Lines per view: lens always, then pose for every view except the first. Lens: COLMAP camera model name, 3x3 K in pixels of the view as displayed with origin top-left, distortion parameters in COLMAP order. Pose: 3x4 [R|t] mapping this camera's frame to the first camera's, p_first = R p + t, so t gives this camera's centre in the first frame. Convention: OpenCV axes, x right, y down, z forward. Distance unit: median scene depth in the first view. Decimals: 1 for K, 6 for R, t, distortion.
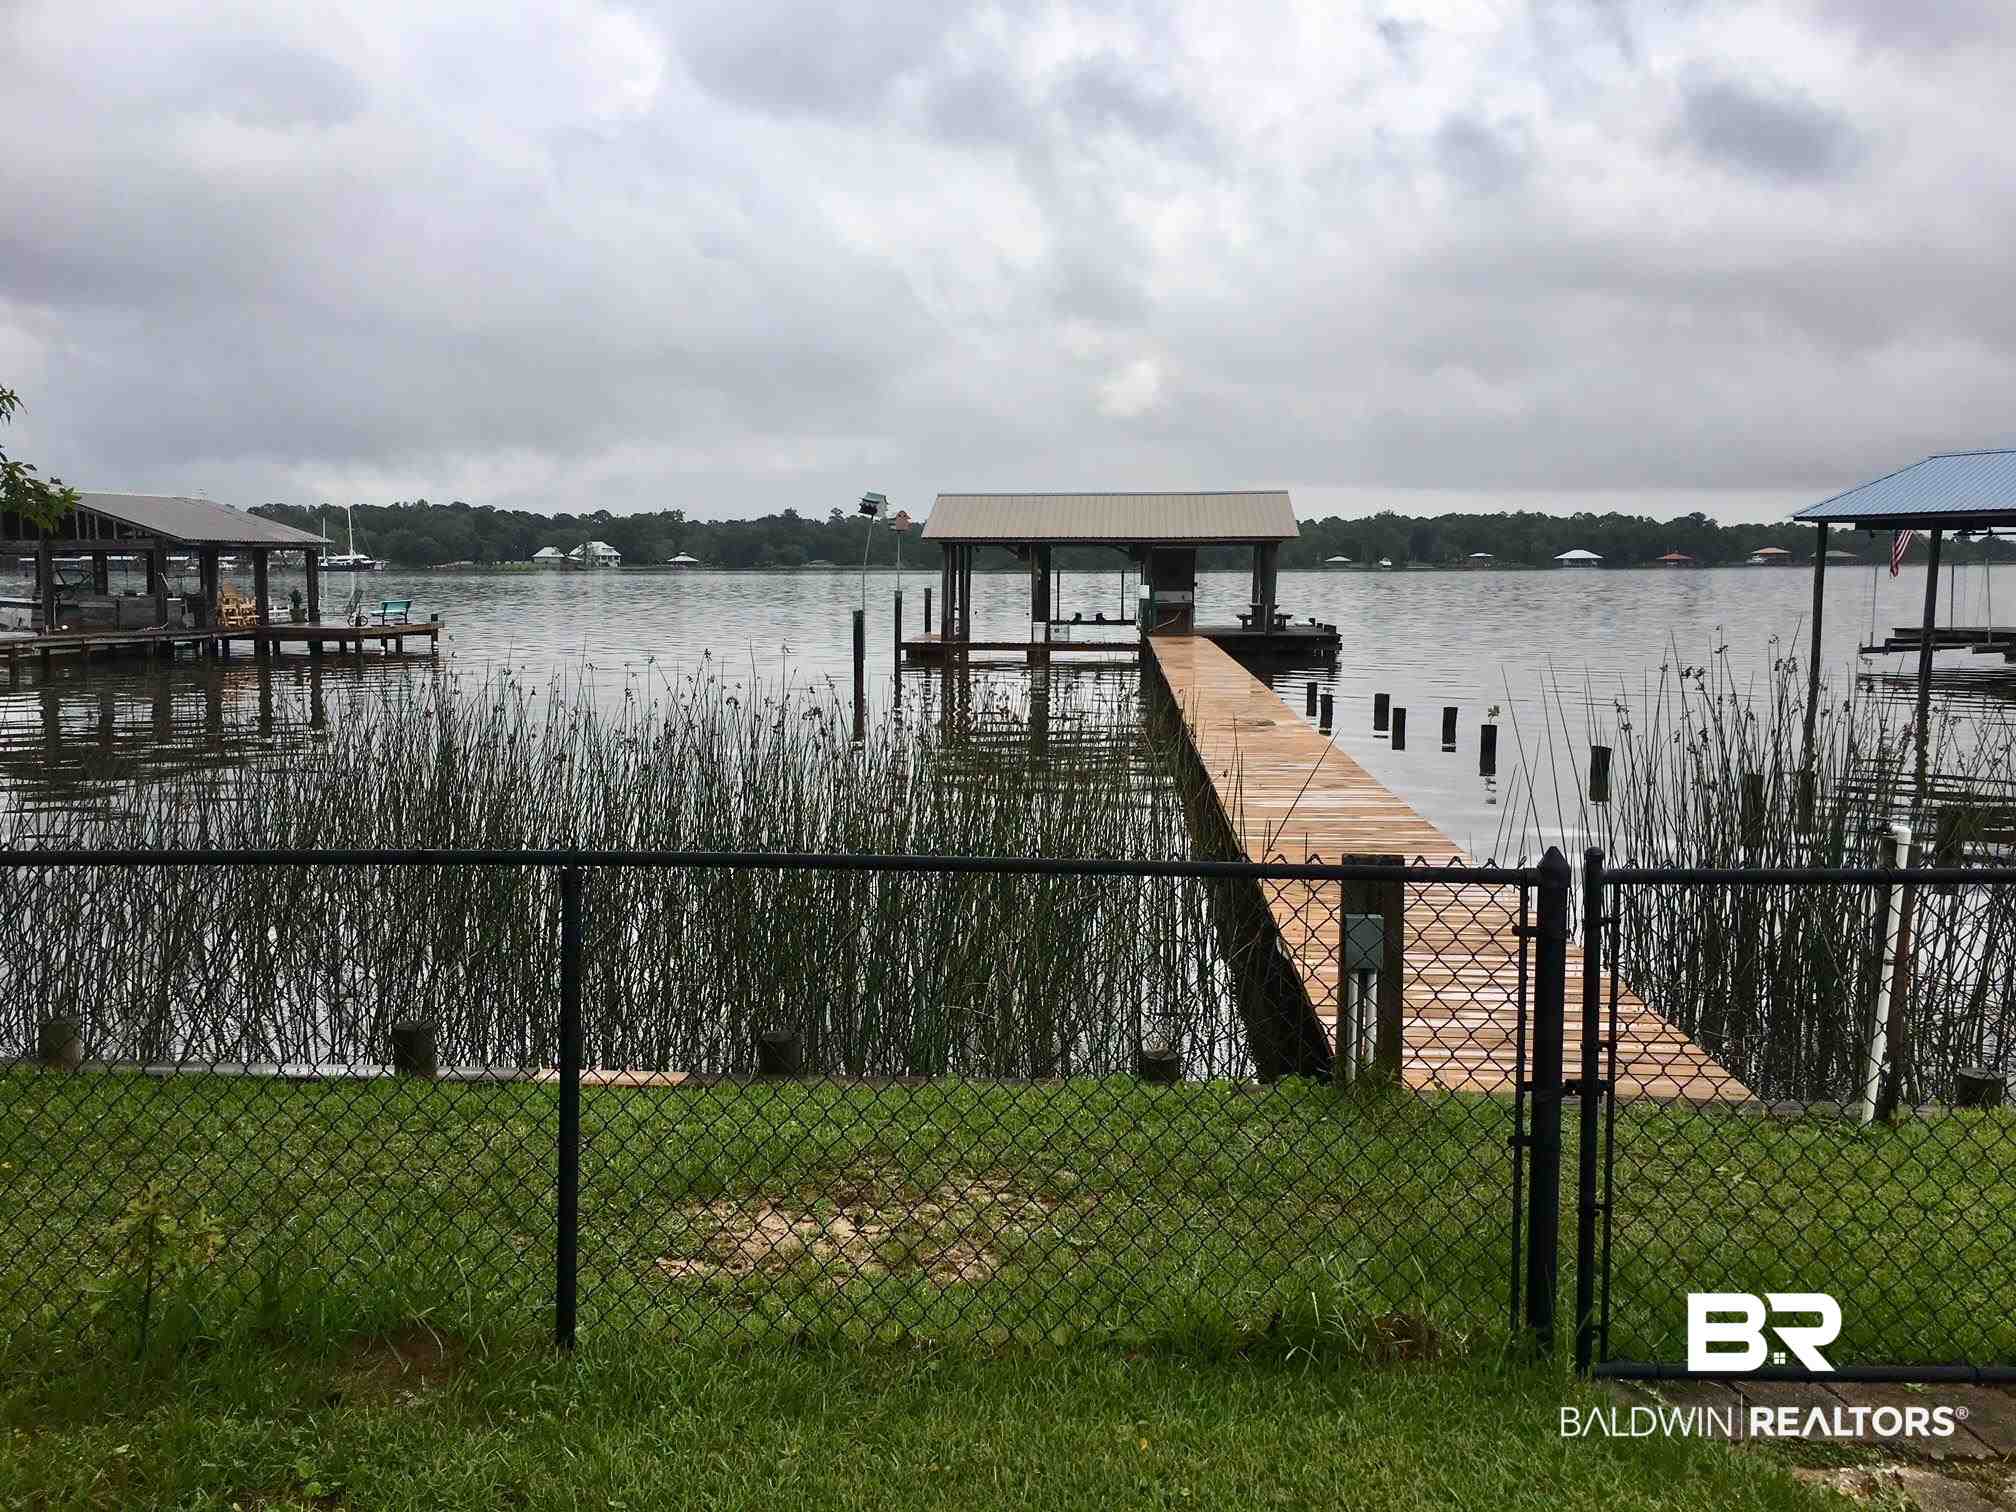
lens RADIAL K [[1722.4, 0, 1017.2], [0, 1722.4, 753.8], [0, 0, 1]] dist [0.033920, -0.052351]
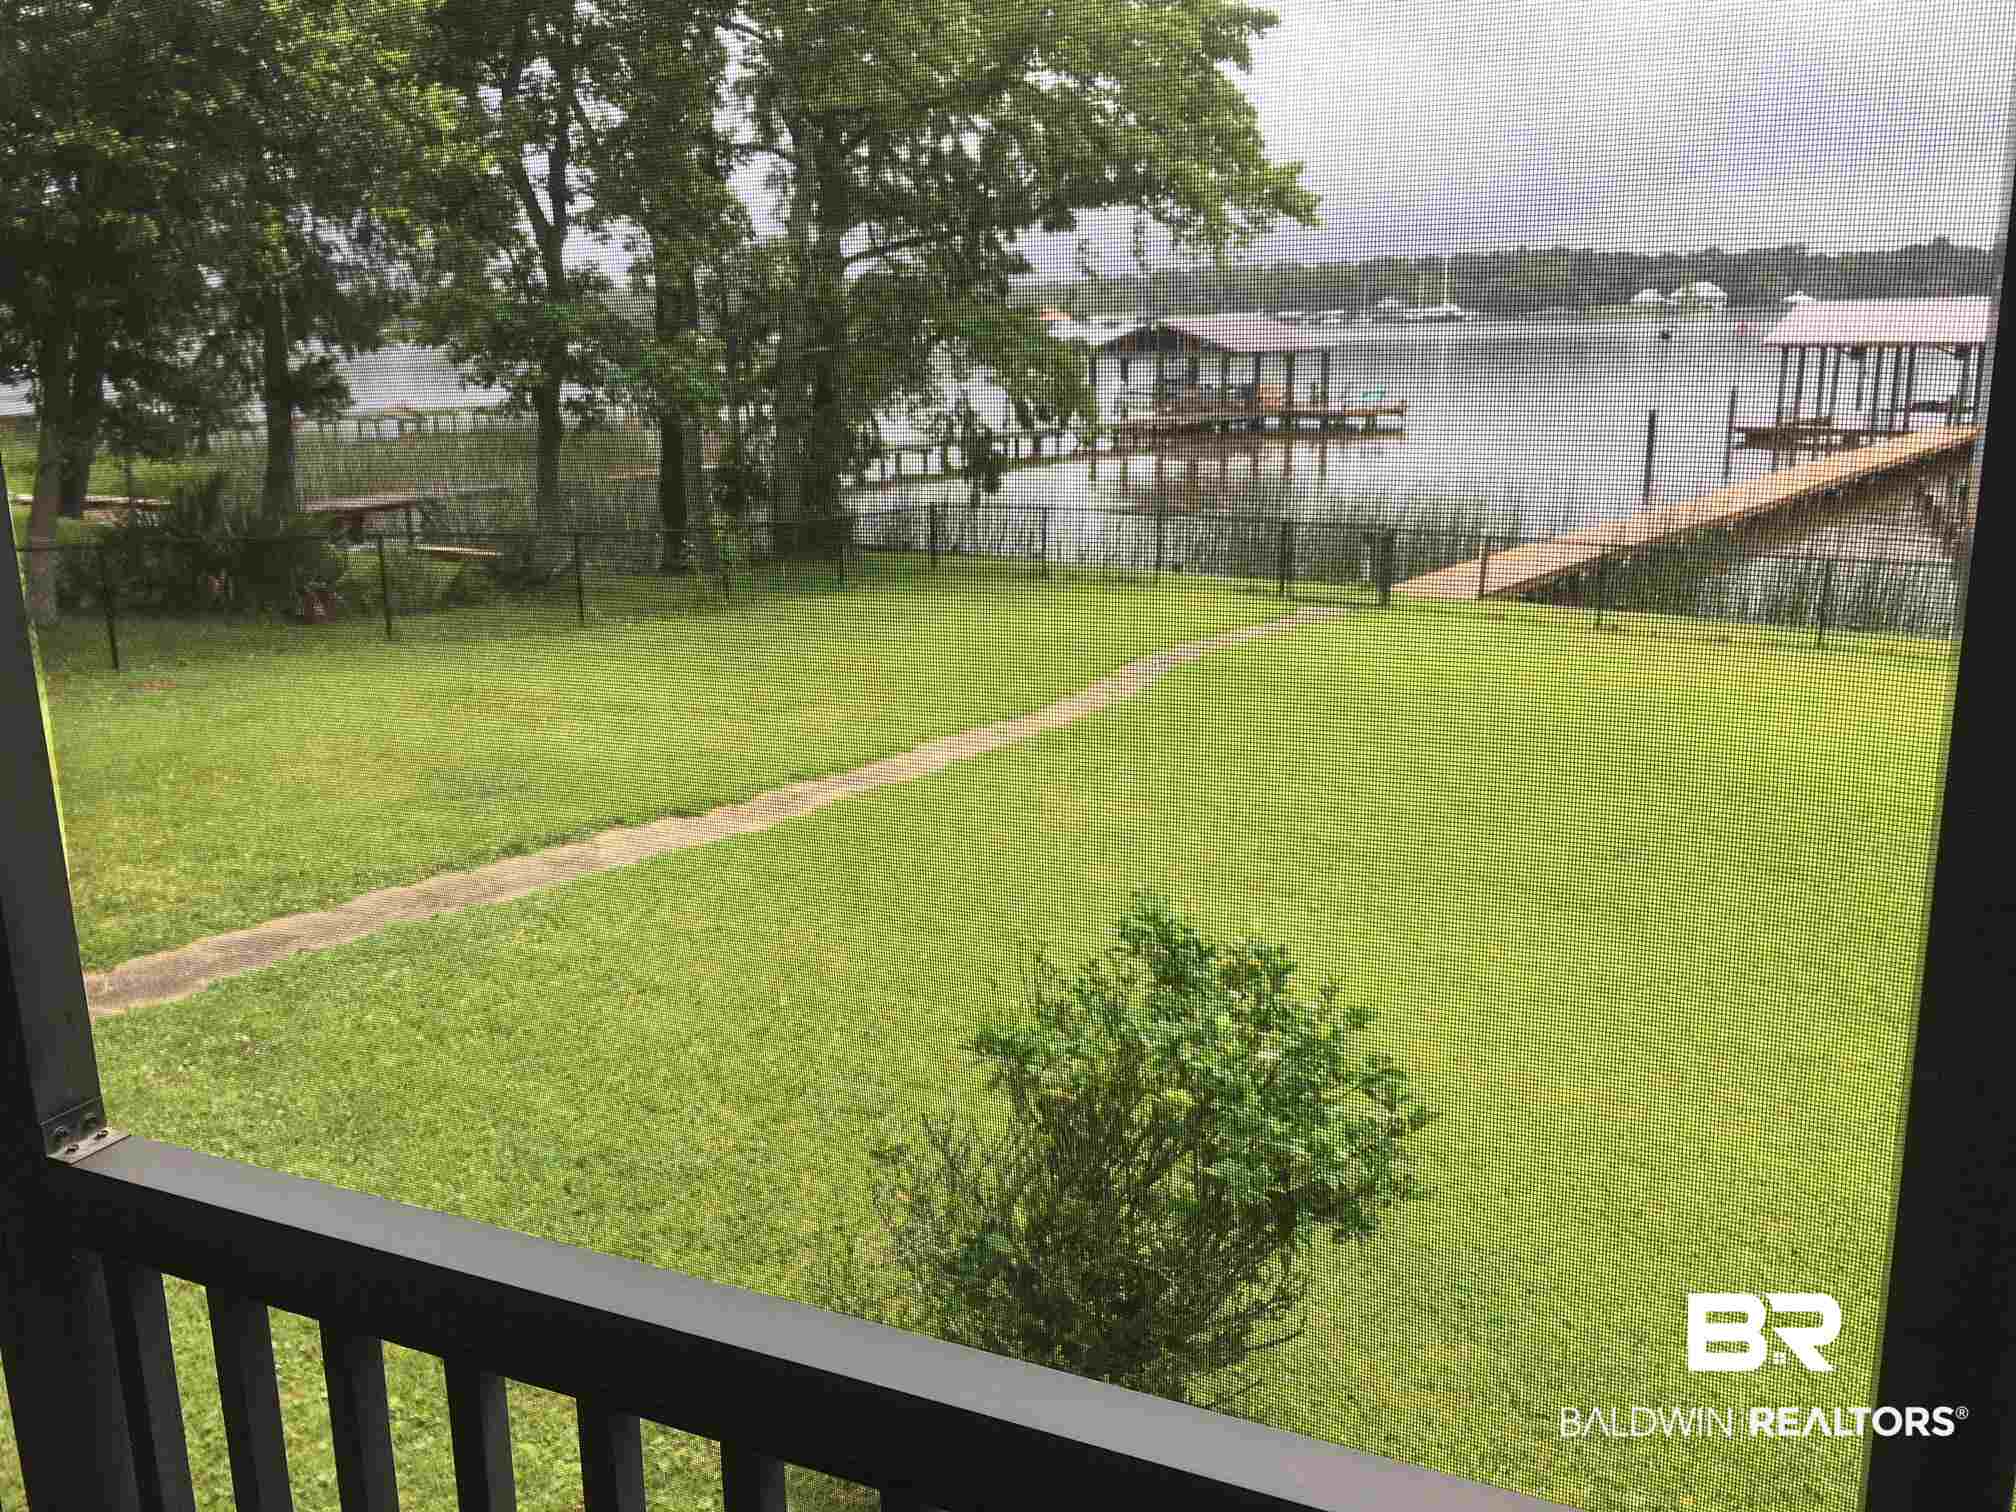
lens RADIAL K [[1722.4, 0, 1010.0], [0, 1722.4, 759.9], [0, 0, 1]] dist [0.033920, -0.052351]
pose [[0.818870, 0.128030, -0.559519, 0.220865], [-0.044638, 0.986058, 0.160303, -0.002547], [0.572241, -0.106291, 0.813168, -0.347692]]
